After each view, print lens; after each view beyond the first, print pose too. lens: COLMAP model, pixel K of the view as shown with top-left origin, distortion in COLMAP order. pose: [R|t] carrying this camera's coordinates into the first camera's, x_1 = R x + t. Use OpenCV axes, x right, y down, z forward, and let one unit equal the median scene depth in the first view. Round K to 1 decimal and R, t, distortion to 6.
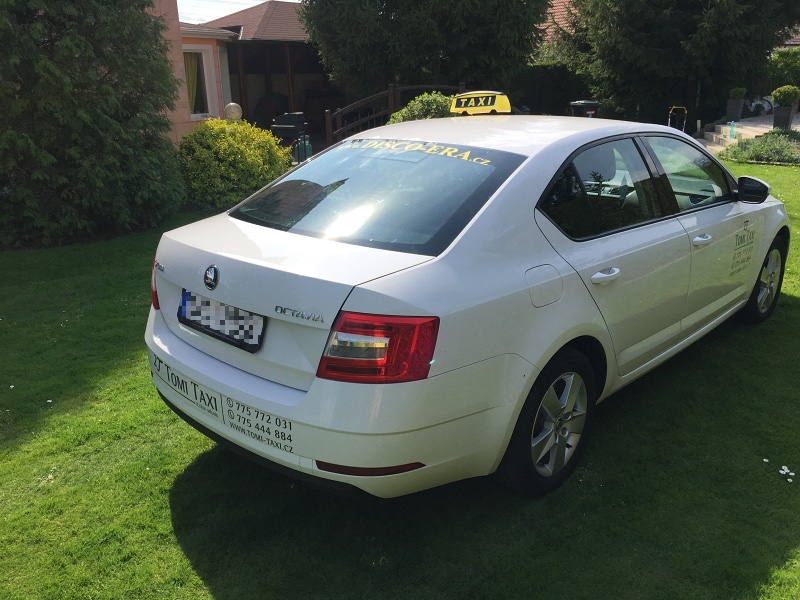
lens RADIAL K [[658.5, 0, 400.0], [0, 658.5, 300.0], [0, 0, 1]] dist [0.009699, -0.012335]
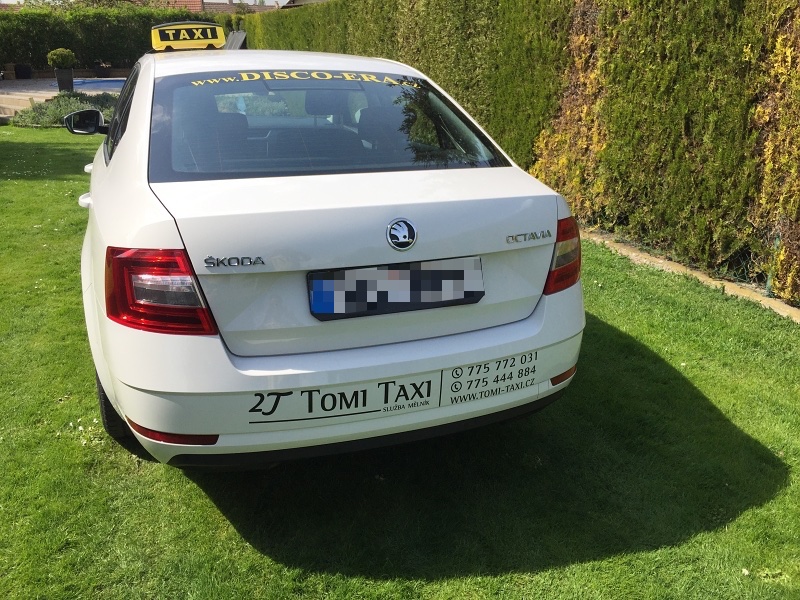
lens RADIAL K [[658.5, 0, 400.0], [0, 658.5, 300.0], [0, 0, 1]] dist [0.009699, -0.012335]
pose [[0.469996, -0.292093, 0.832938, -0.893796], [0.257509, 0.947982, 0.187133, -0.099080], [-0.844271, 0.126537, 0.520764, 0.573795]]
